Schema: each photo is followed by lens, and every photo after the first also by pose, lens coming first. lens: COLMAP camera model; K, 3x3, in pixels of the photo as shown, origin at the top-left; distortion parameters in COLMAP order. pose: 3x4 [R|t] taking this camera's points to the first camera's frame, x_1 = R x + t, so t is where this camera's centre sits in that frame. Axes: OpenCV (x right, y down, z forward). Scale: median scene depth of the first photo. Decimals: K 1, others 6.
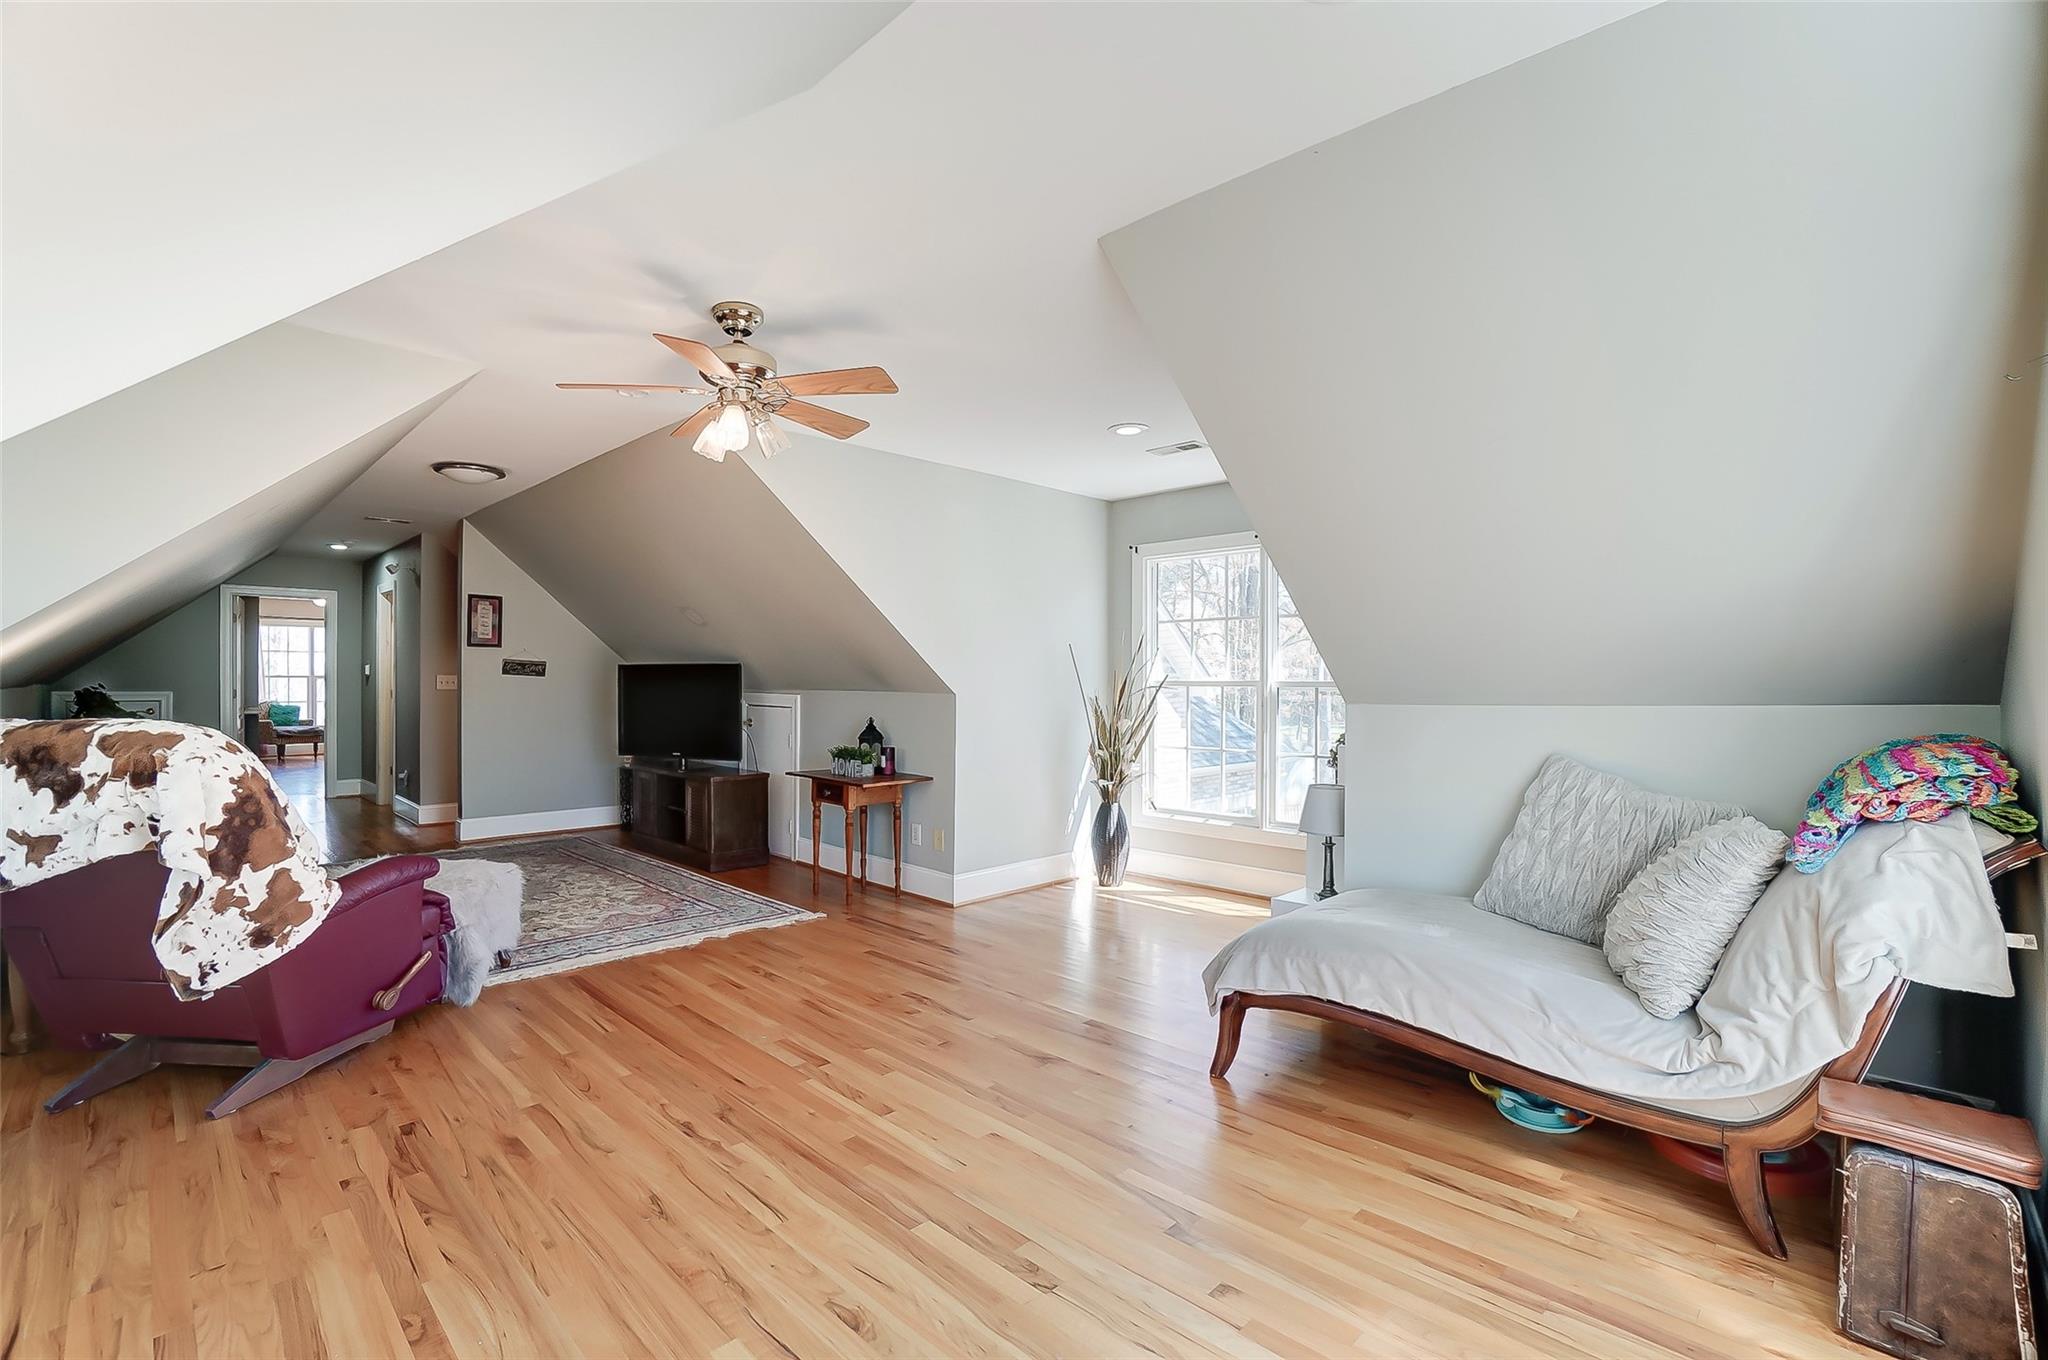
lens RADIAL K [[902.6, 0, 1021.0], [0, 902.6, 684.9], [0, 0, 1]] dist [-0.061181, 0.018969]
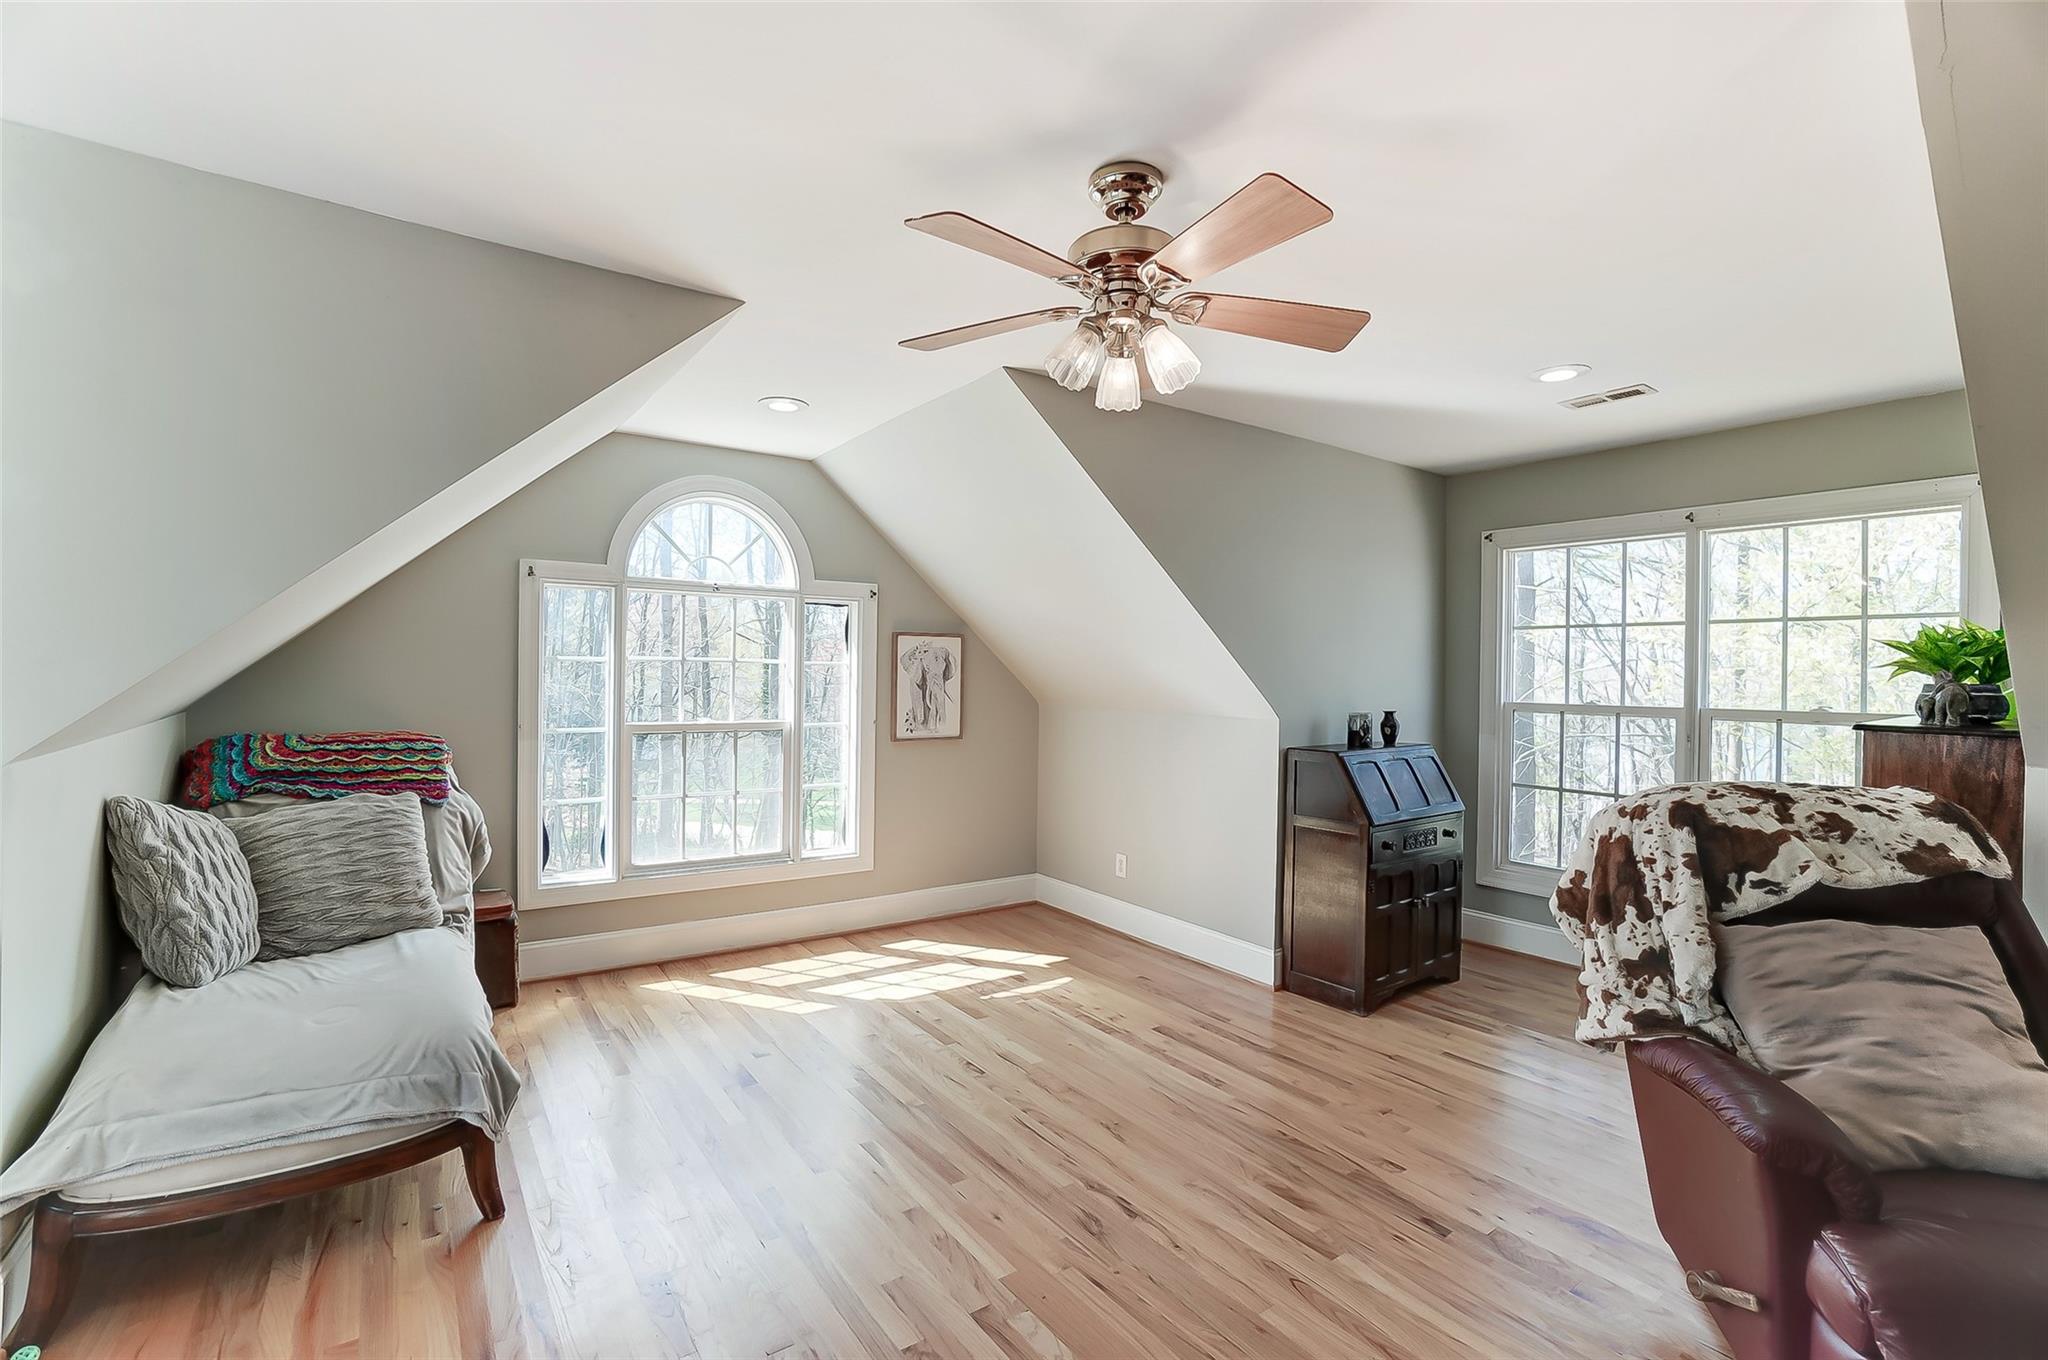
lens RADIAL K [[902.6, 0, 1021.0], [0, 902.6, 684.9], [0, 0, 1]] dist [-0.061181, 0.018969]
pose [[-0.982747, -0.021329, 0.183721, -0.297625], [-0.018840, 0.999706, 0.015280, -0.040276], [-0.183993, 0.011555, -0.982860, 1.344457]]
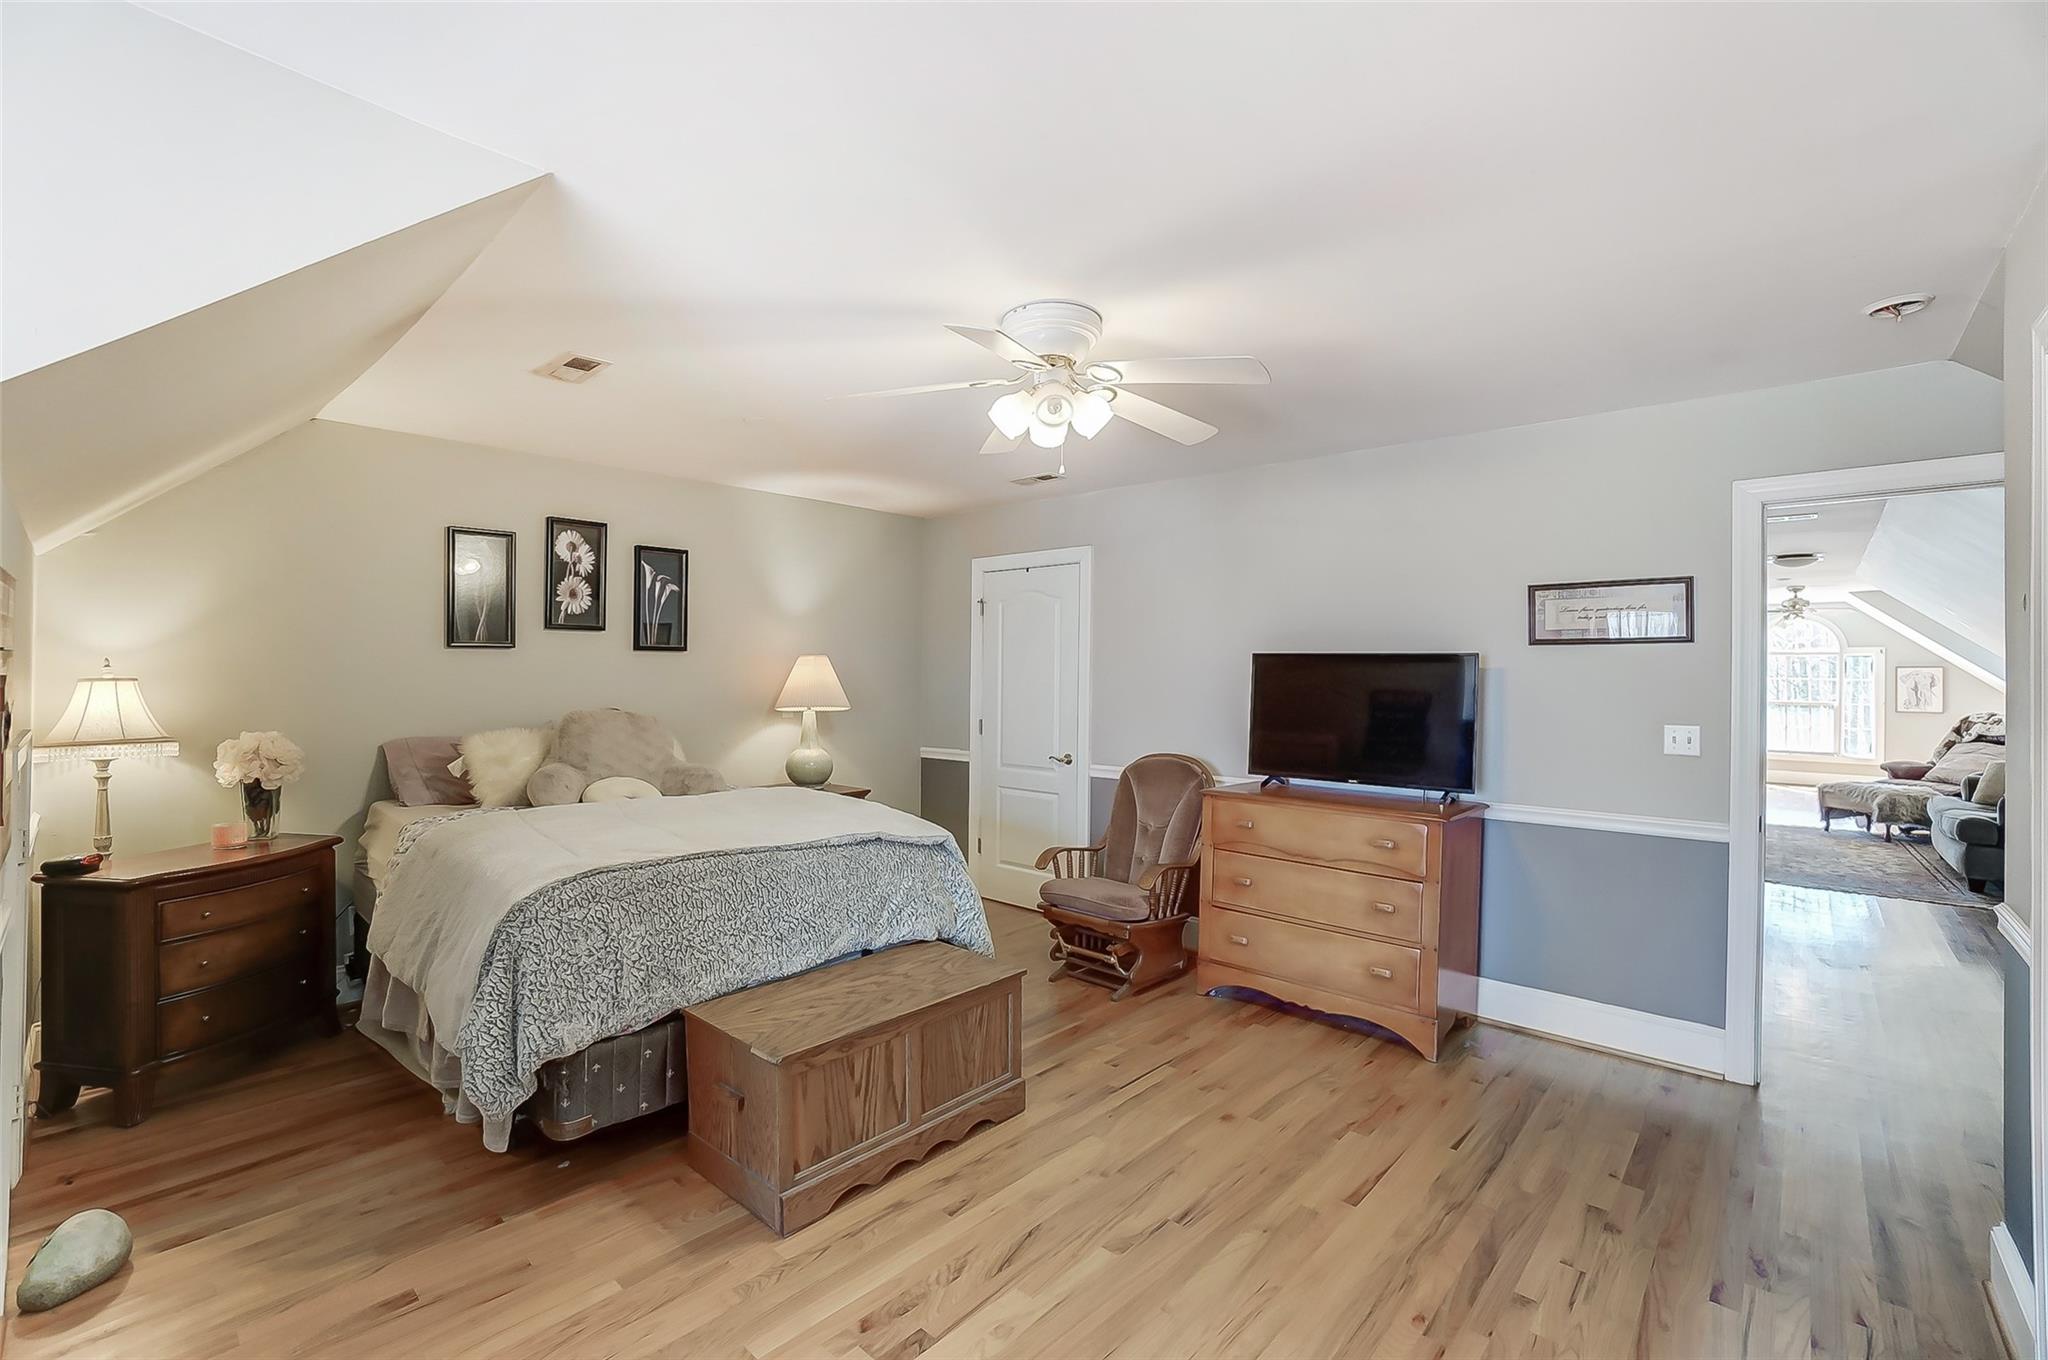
lens RADIAL K [[883.6, 0, 1018.1], [0, 883.6, 669.3], [0, 0, 1]] dist [-0.055893, 0.016116]
pose [[-0.021275, 0.000069, 0.999774, -2.790208], [-0.004781, 0.999989, -0.000170, -0.069714], [-0.999762, -0.004784, -0.021274, 3.224835]]
